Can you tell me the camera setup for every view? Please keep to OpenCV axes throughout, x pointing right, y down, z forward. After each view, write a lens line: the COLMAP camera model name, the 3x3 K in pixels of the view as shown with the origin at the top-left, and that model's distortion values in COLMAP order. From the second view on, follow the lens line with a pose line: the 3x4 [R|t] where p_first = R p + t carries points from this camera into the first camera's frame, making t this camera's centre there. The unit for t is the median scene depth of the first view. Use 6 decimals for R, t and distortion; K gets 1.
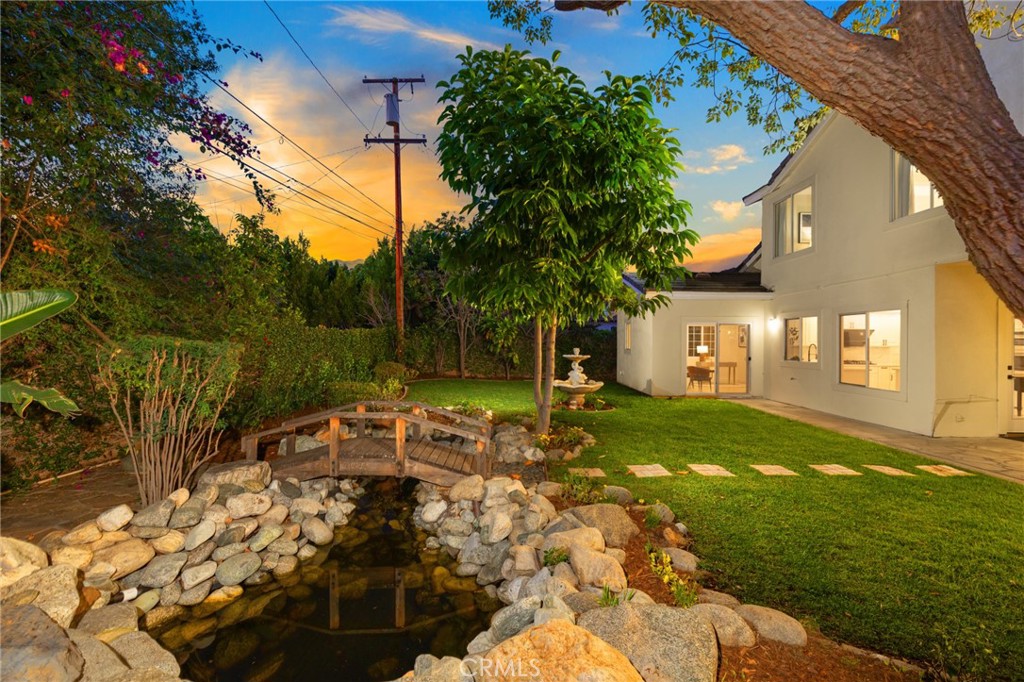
lens RADIAL K [[438.7, 0, 512.0], [0, 438.7, 341.0], [0, 0, 1]] dist [0.001551, 0.000561]
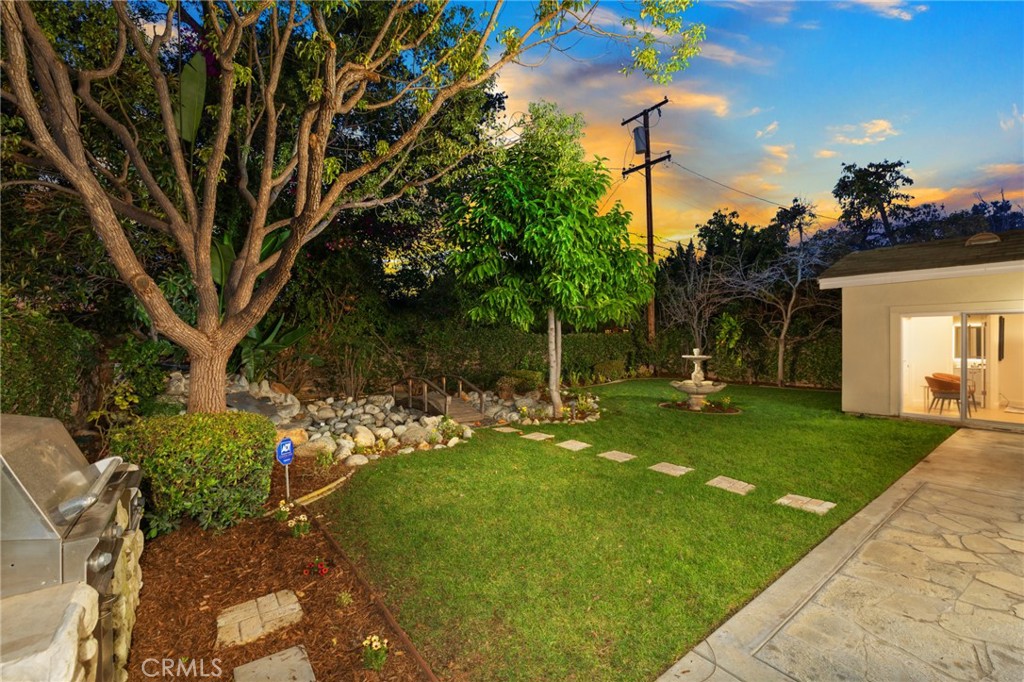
lens RADIAL K [[440.5, 0, 512.0], [0, 440.5, 341.0], [0, 0, 1]] dist [0.001319, 0.000060]
pose [[0.590403, -0.000778, -0.807109, 0.449907], [-0.003486, 0.999988, -0.003515, 0.002862], [0.807101, 0.004889, 0.590393, 0.052983]]
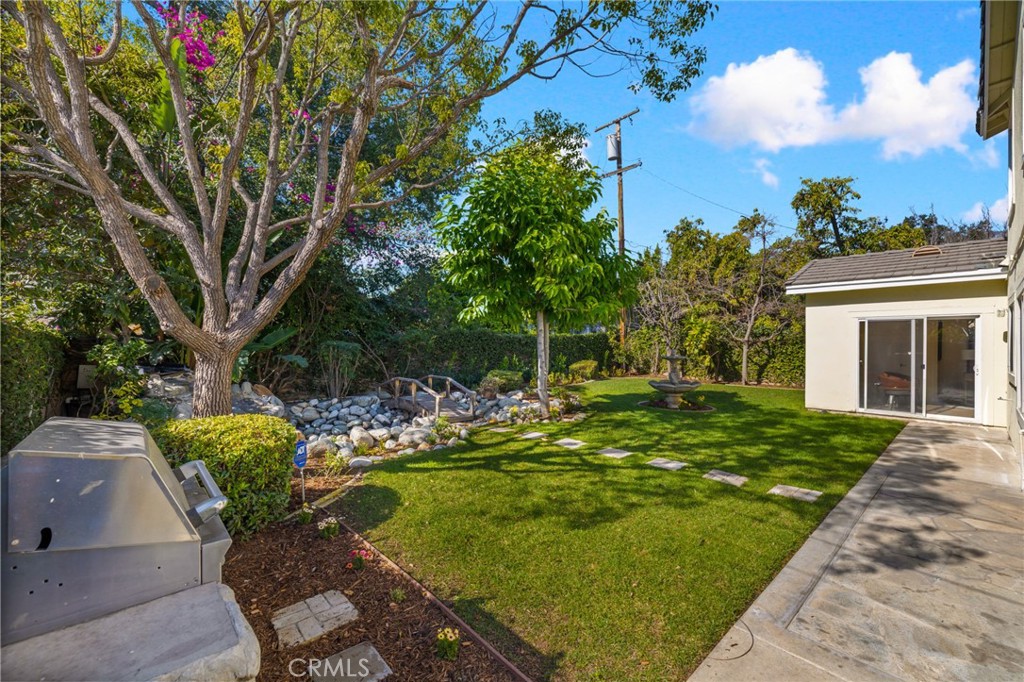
lens RADIAL K [[438.7, 0, 512.0], [0, 438.7, 341.0], [0, 0, 1]] dist [0.001551, 0.000561]
pose [[0.656568, 0.002020, -0.754264, 0.435531], [-0.006348, 0.999976, -0.002847, 0.001076], [0.754240, 0.006657, 0.656565, 0.021091]]
